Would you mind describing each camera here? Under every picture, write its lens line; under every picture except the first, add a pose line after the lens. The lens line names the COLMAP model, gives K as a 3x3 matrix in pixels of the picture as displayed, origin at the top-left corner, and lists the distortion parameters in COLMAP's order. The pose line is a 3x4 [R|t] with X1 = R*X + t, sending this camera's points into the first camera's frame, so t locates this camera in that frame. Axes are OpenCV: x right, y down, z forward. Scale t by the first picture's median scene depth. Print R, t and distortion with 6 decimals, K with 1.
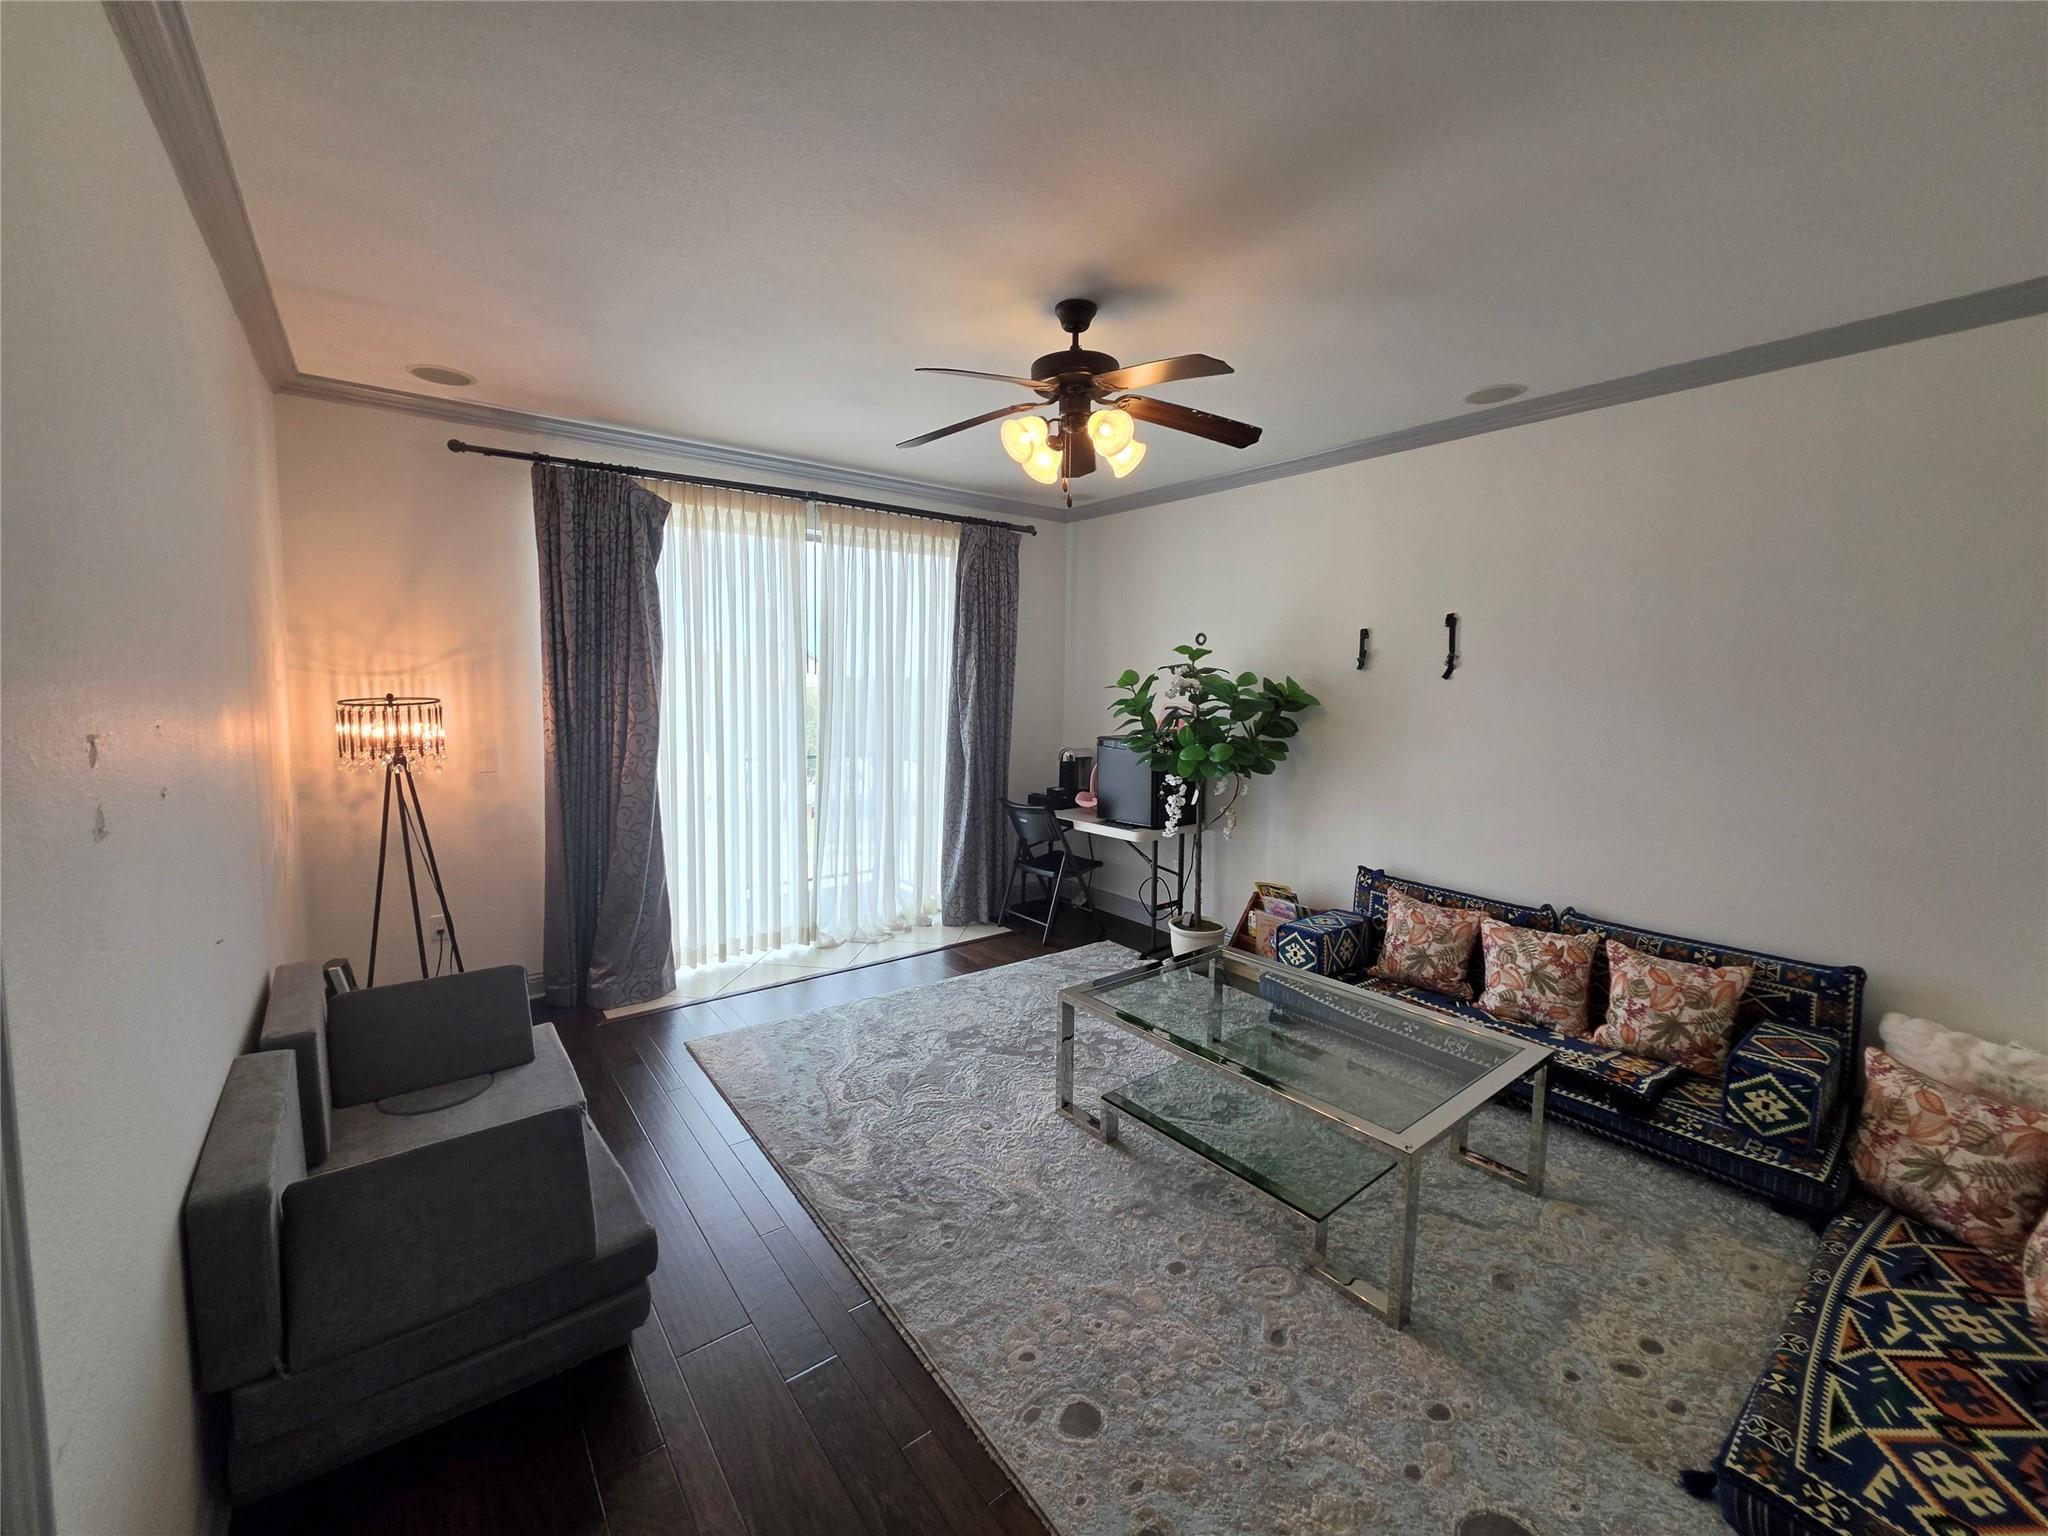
lens RADIAL K [[827.8, 0, 1019.2], [0, 827.8, 762.8], [0, 0, 1]] dist [0.006914, -0.000081]
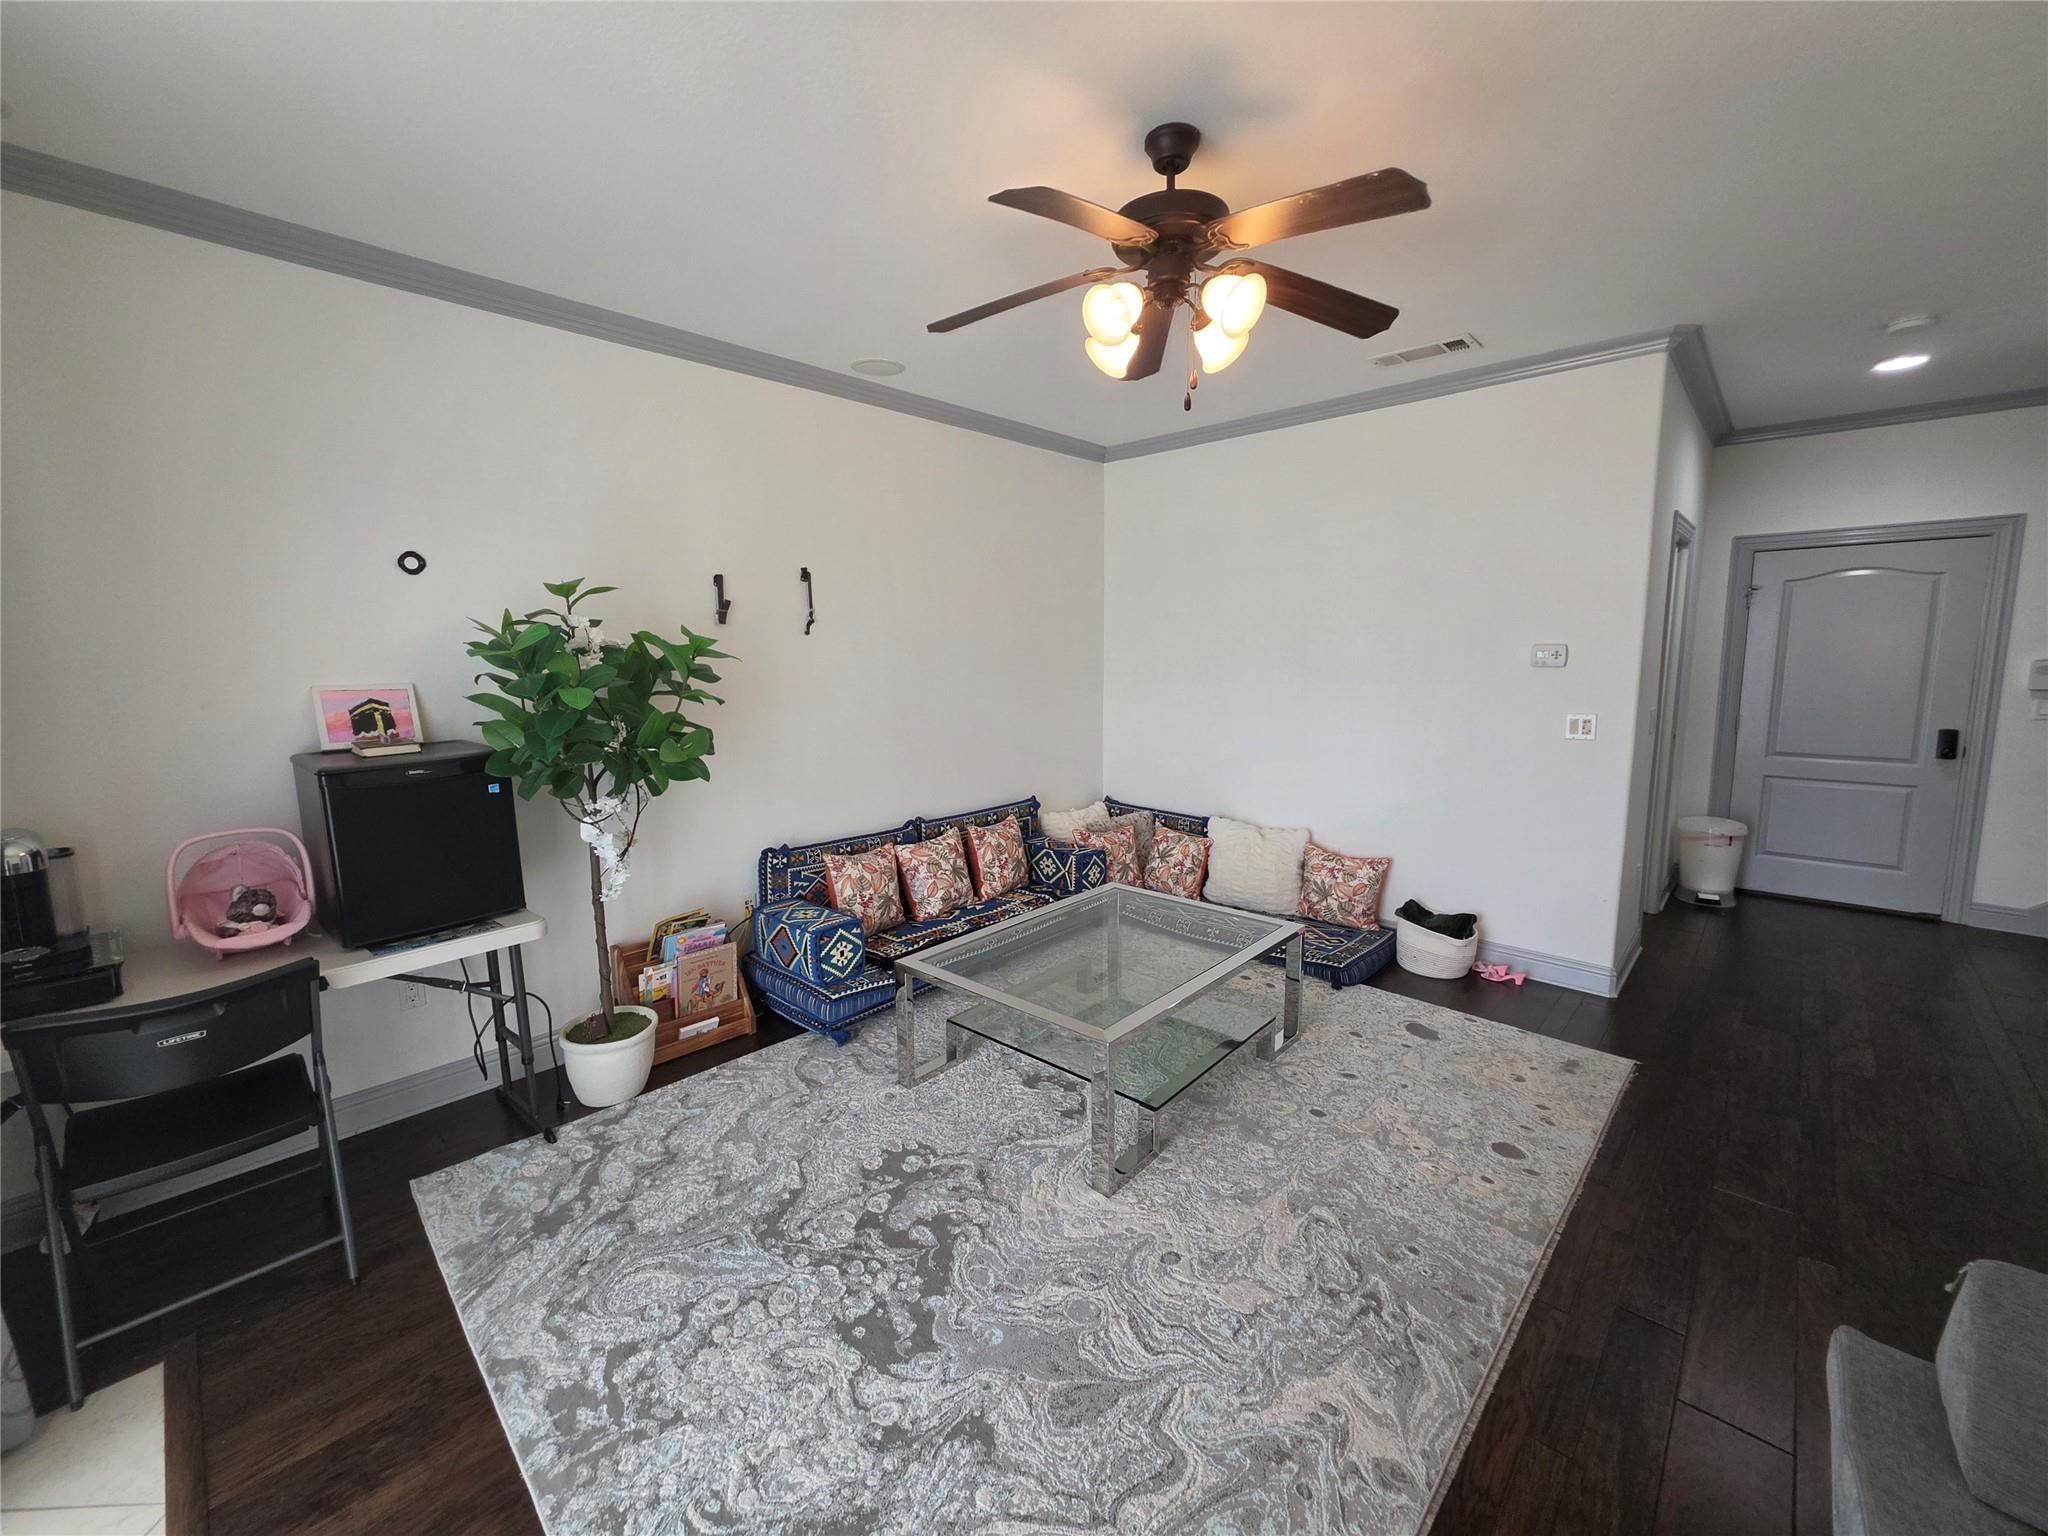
lens RADIAL K [[827.8, 0, 1017.7], [0, 827.8, 763.2], [0, 0, 1]] dist [0.006914, -0.000081]
pose [[-0.160779, -0.153032, 0.975054, -0.539091], [0.104549, 0.979708, 0.171002, -0.098868], [-0.981437, 0.129435, -0.141518, 0.967823]]
